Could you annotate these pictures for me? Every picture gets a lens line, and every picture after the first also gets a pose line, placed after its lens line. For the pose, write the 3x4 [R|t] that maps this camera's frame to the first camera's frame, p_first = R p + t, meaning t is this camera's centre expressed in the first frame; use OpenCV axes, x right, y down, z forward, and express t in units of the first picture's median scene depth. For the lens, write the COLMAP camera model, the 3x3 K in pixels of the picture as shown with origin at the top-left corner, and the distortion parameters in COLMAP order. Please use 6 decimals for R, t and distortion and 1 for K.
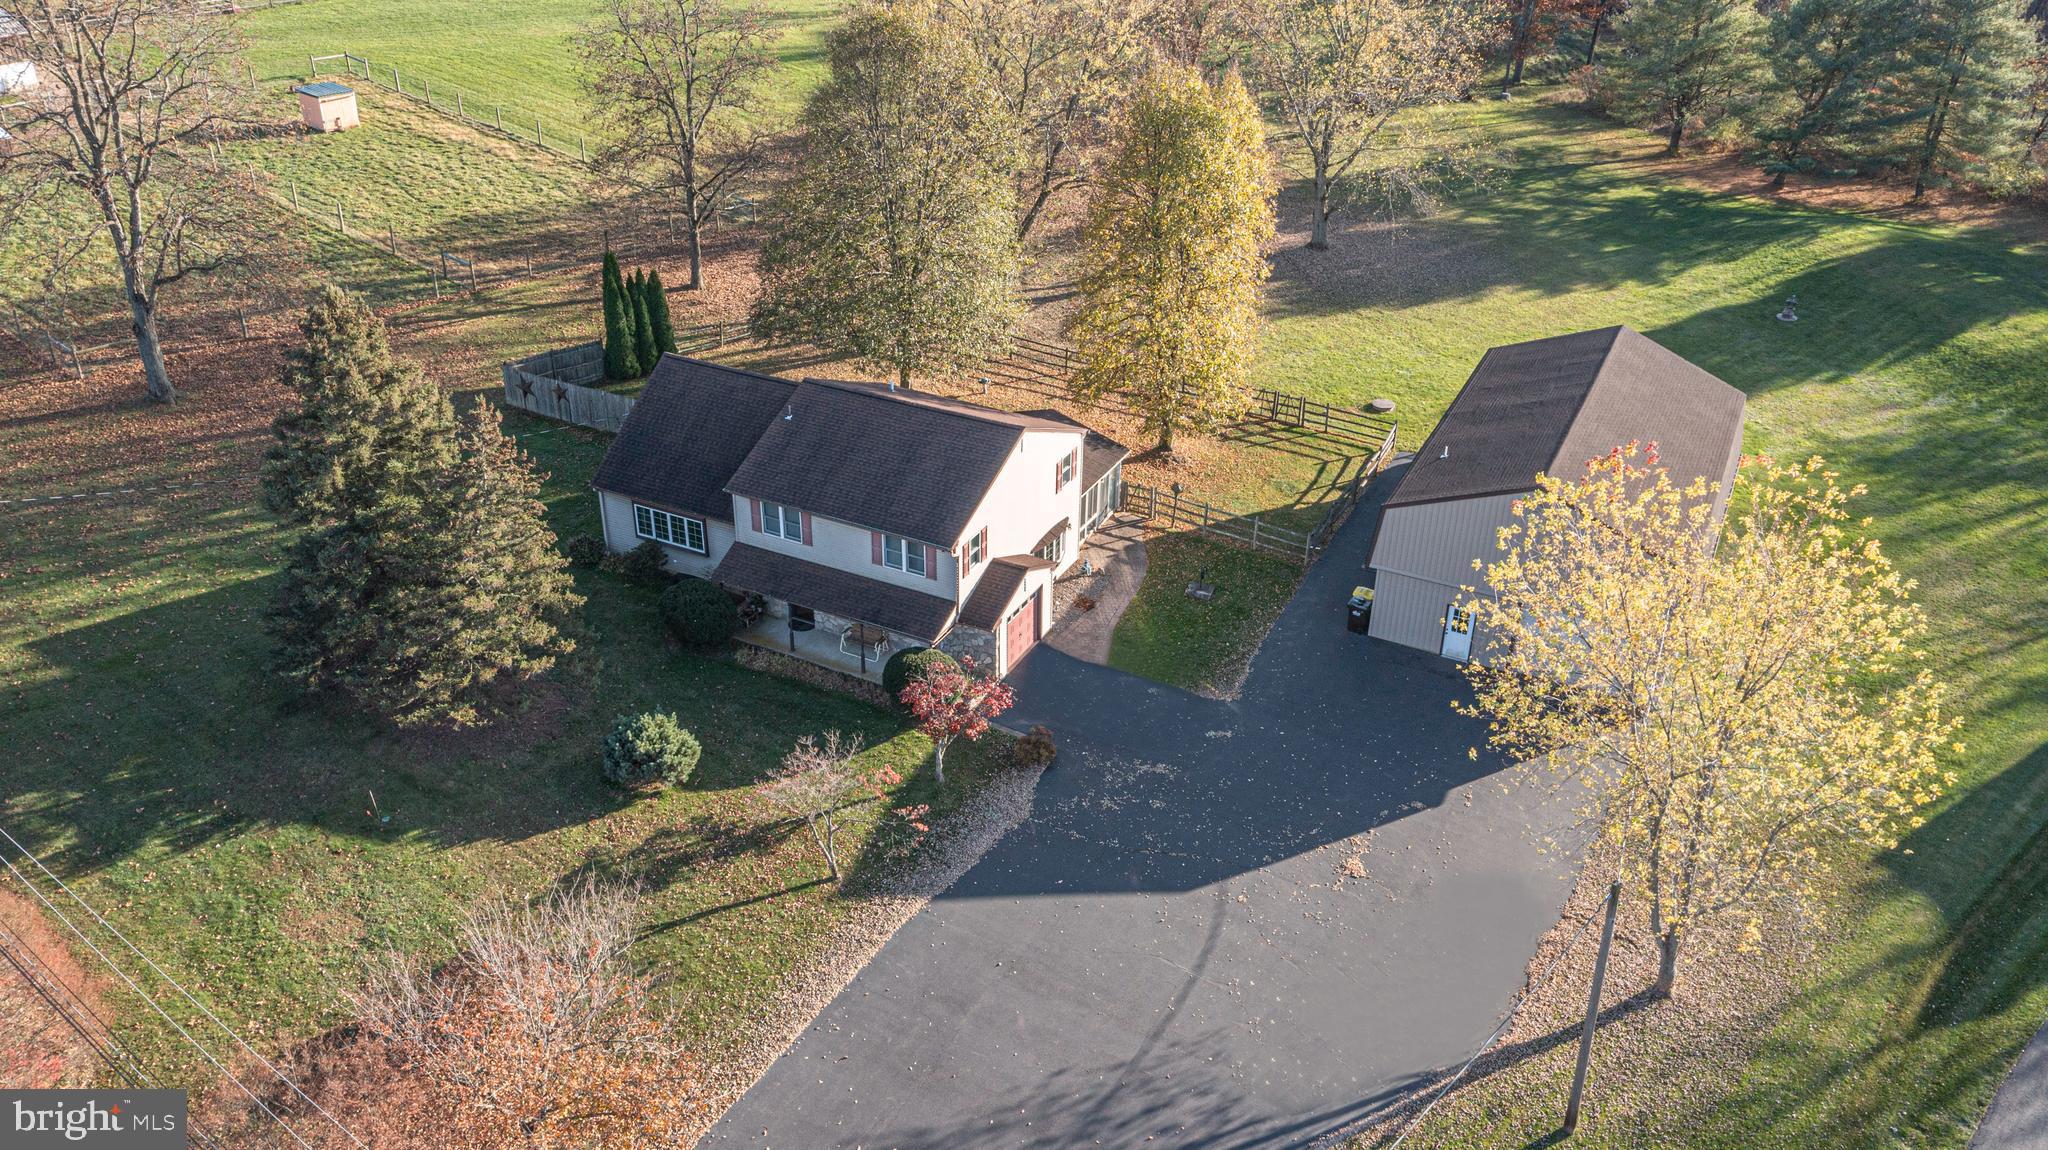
lens RADIAL K [[1624.5, 0, 1008.8], [0, 1624.5, 571.3], [0, 0, 1]] dist [0.002786, 0.009906]
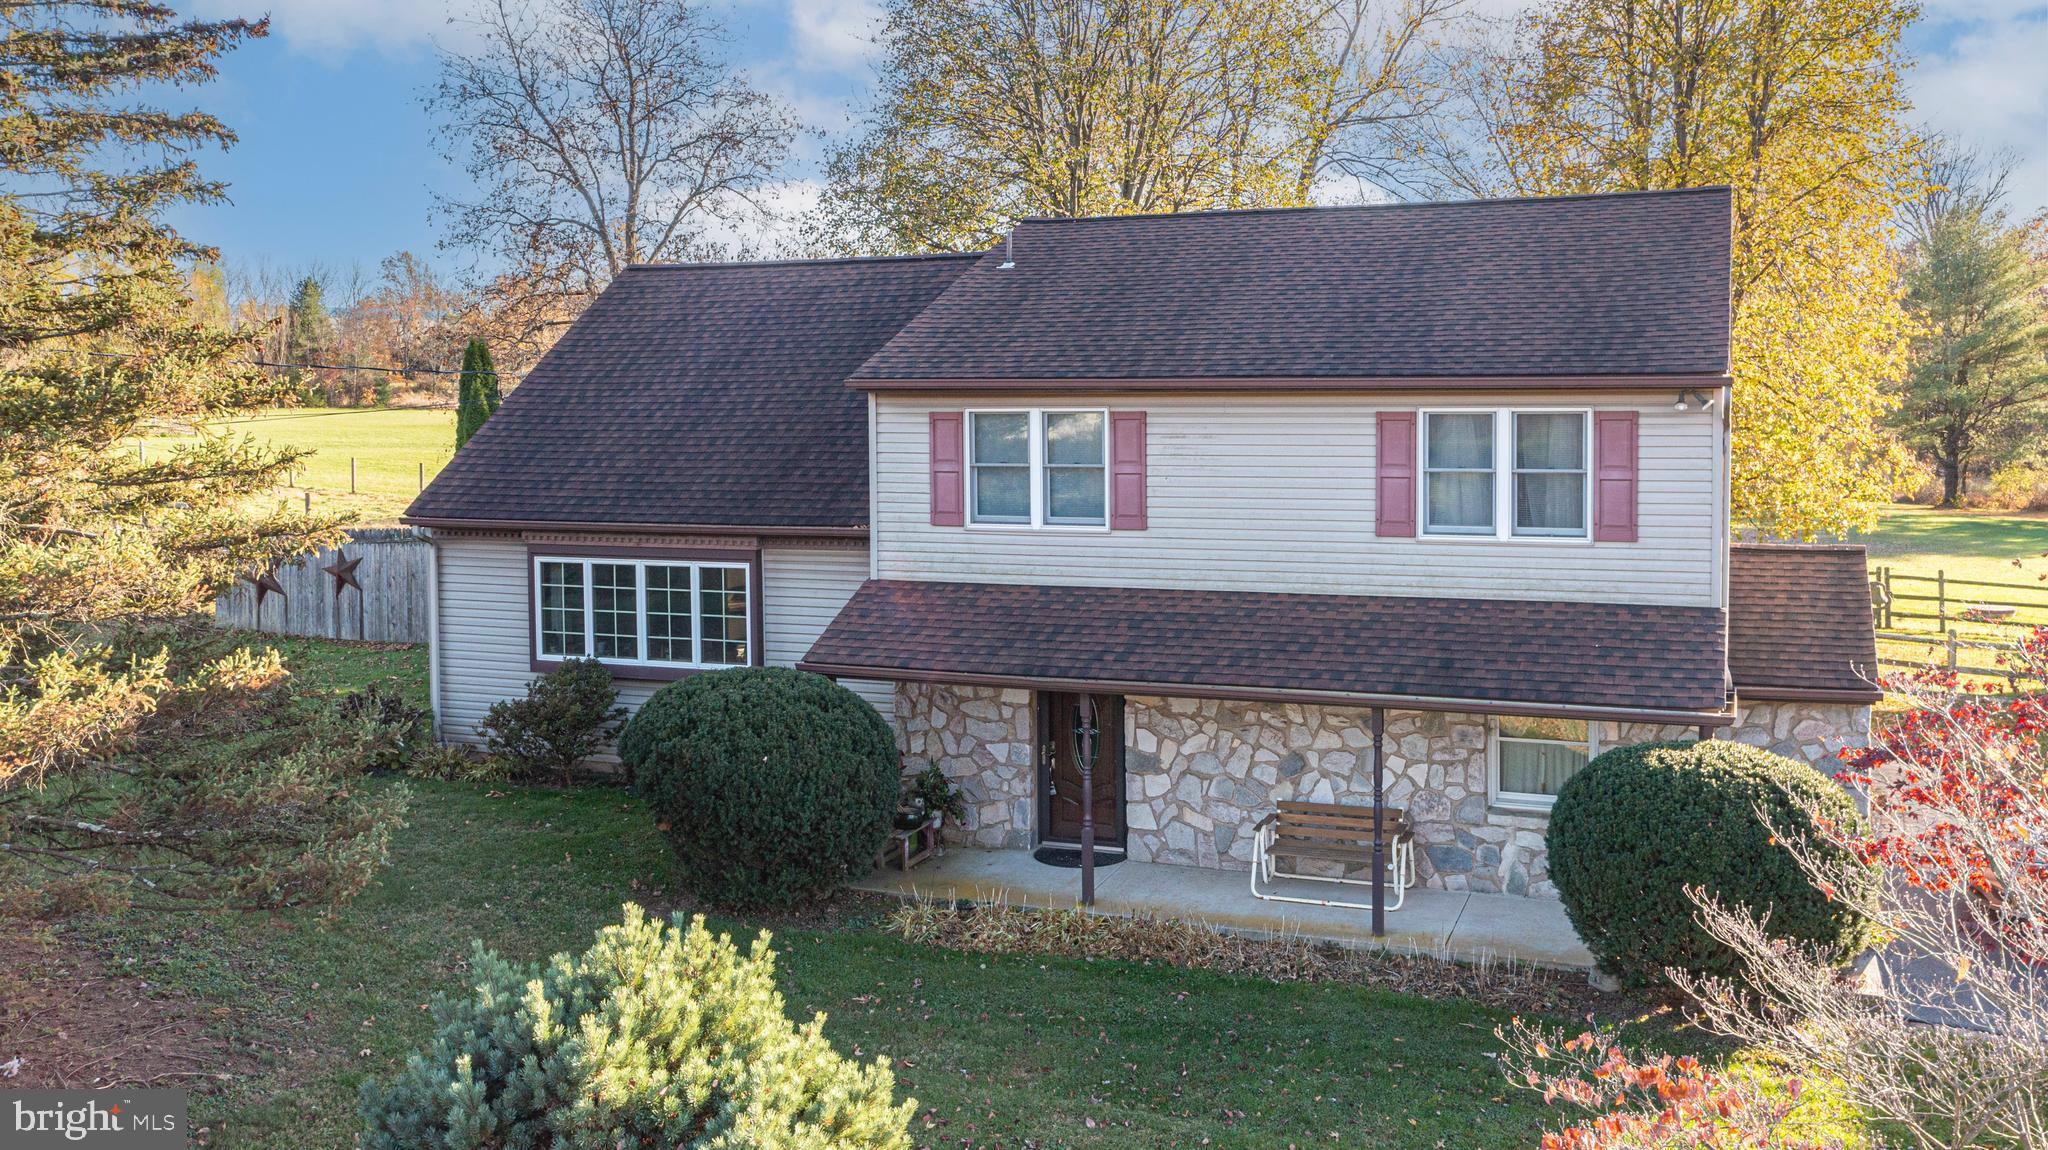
lens RADIAL K [[1761.8, 0, 1063.8], [0, 1761.8, 467.8], [0, 0, 1]] dist [-0.005483, 0.000574]
pose [[0.993352, -0.023360, 0.112720, -0.155881], [0.072075, 0.889724, -0.450773, 0.109898], [-0.089760, 0.455900, 0.885493, 0.632042]]
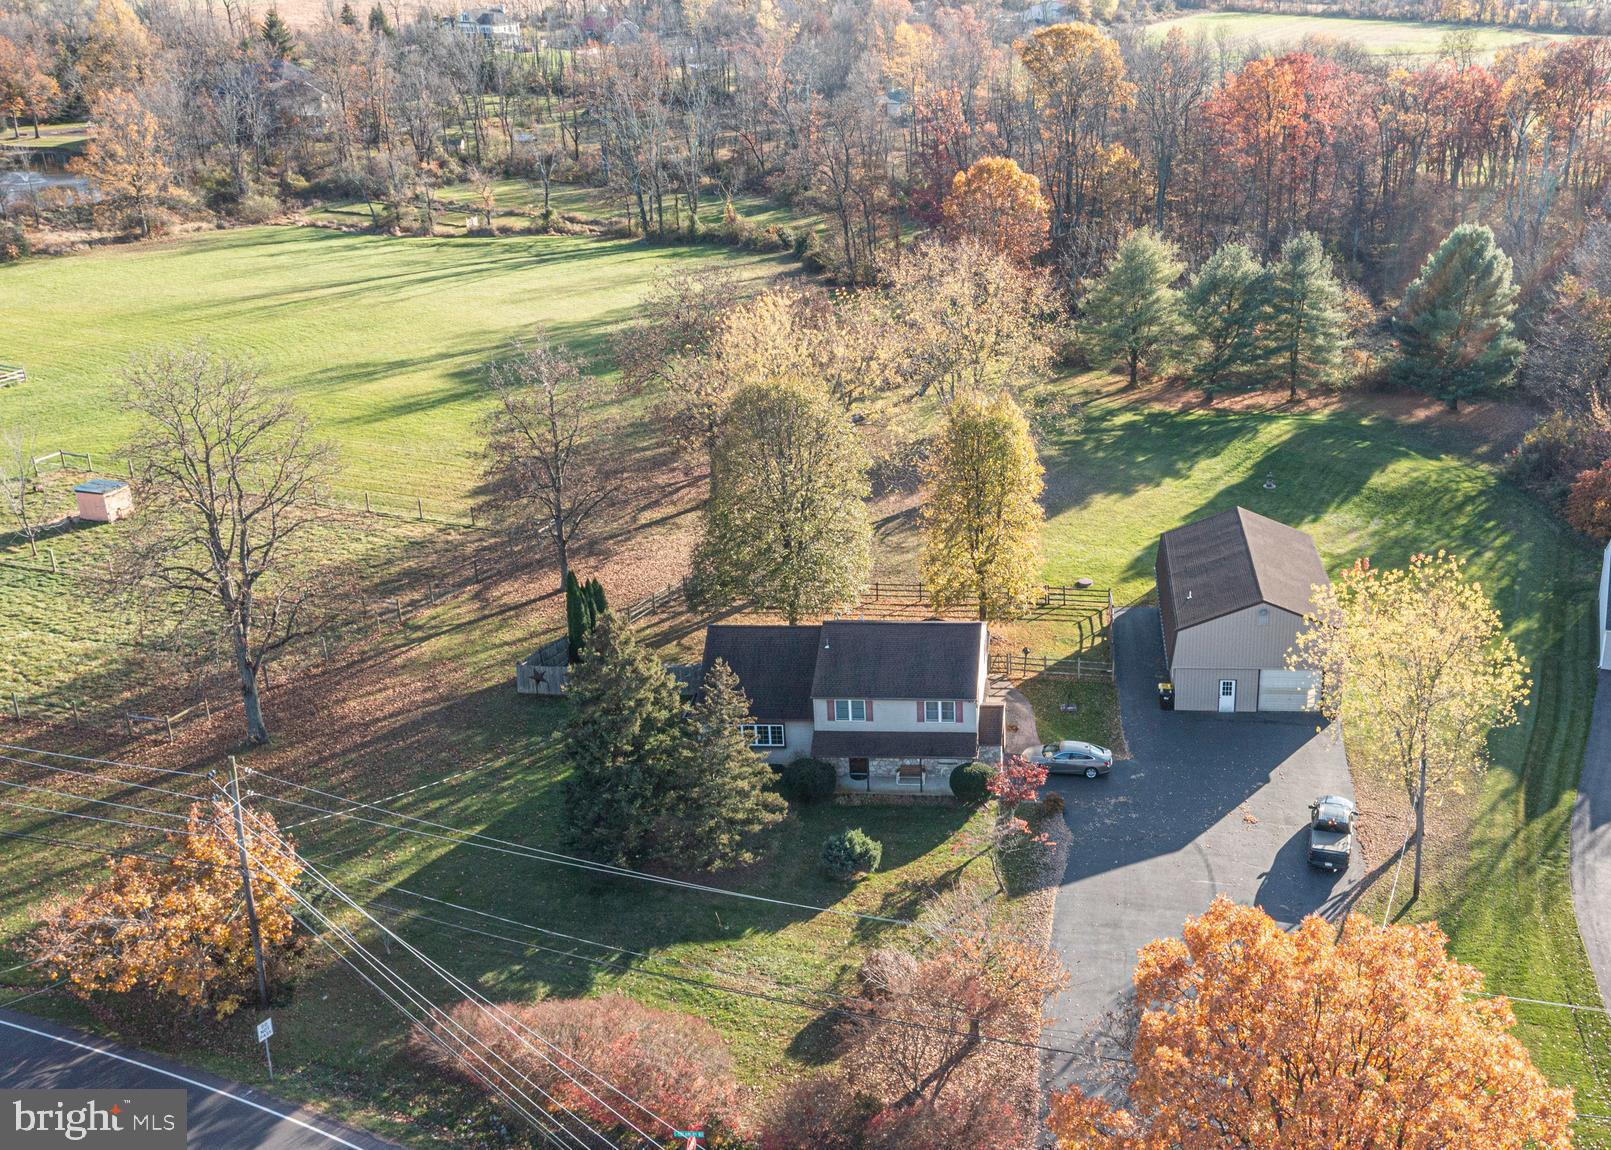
lens RADIAL K [[1627.1, 0, 1000.1], [0, 1627.1, 584.5], [0, 0, 1]] dist [0.008064, 0.000000]
pose [[0.907846, -0.174105, 0.381450, -0.531087], [0.222774, 0.970979, -0.087016, 0.018938], [-0.355230, 0.163974, 0.920285, -0.473155]]
